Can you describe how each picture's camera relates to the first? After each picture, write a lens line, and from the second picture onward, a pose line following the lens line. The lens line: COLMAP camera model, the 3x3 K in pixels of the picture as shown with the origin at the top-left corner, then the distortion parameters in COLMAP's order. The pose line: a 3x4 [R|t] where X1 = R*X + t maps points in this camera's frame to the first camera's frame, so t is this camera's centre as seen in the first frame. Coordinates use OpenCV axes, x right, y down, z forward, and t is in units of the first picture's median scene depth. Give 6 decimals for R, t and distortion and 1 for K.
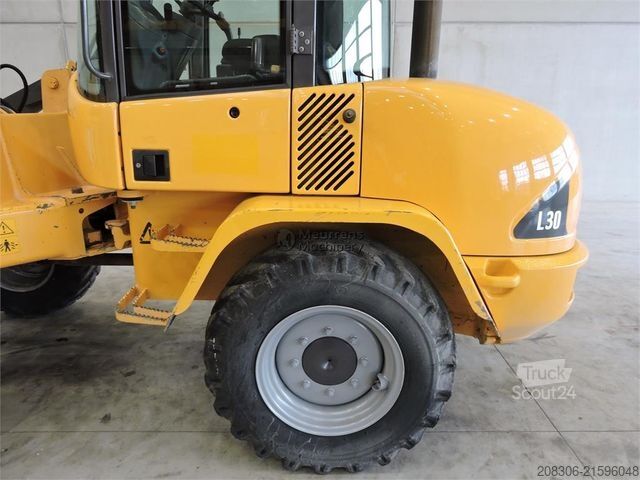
lens RADIAL K [[457.0, 0, 320.0], [0, 457.0, 240.0], [0, 0, 1]] dist [-0.002947, 0.003535]
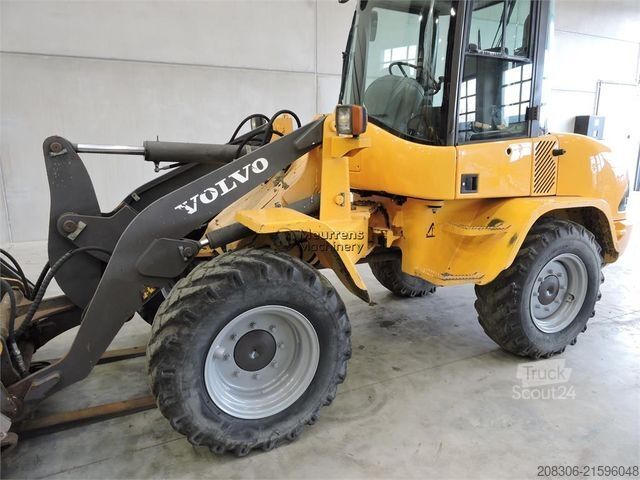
lens RADIAL K [[457.0, 0, 320.0], [0, 457.0, 240.0], [0, 0, 1]] dist [-0.002947, 0.003535]
pose [[0.895342, -0.096096, 0.434889, -1.442090], [0.124208, 0.991580, -0.036611, 0.028687], [-0.427709, 0.086797, 0.899740, -0.211365]]
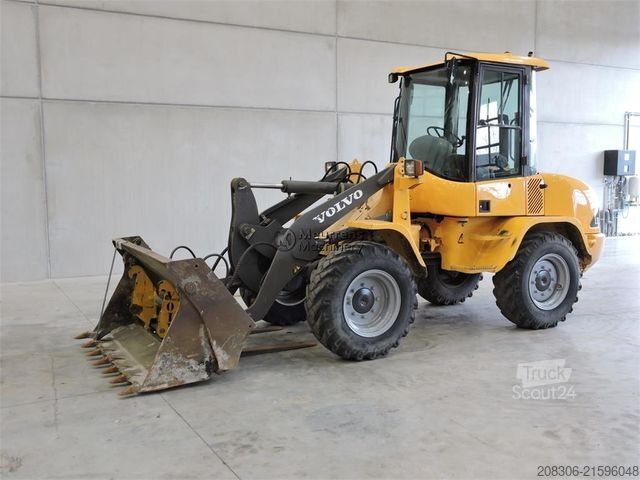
lens RADIAL K [[662.6, 0, 320.0], [0, 662.6, 240.0], [0, 0, 1]] dist [-0.019611, 0.029242]
pose [[0.873698, -0.052181, 0.483663, -2.683301], [0.140112, 0.979092, -0.147470, 0.393452], [-0.465855, 0.196611, 0.862742, -1.549142]]
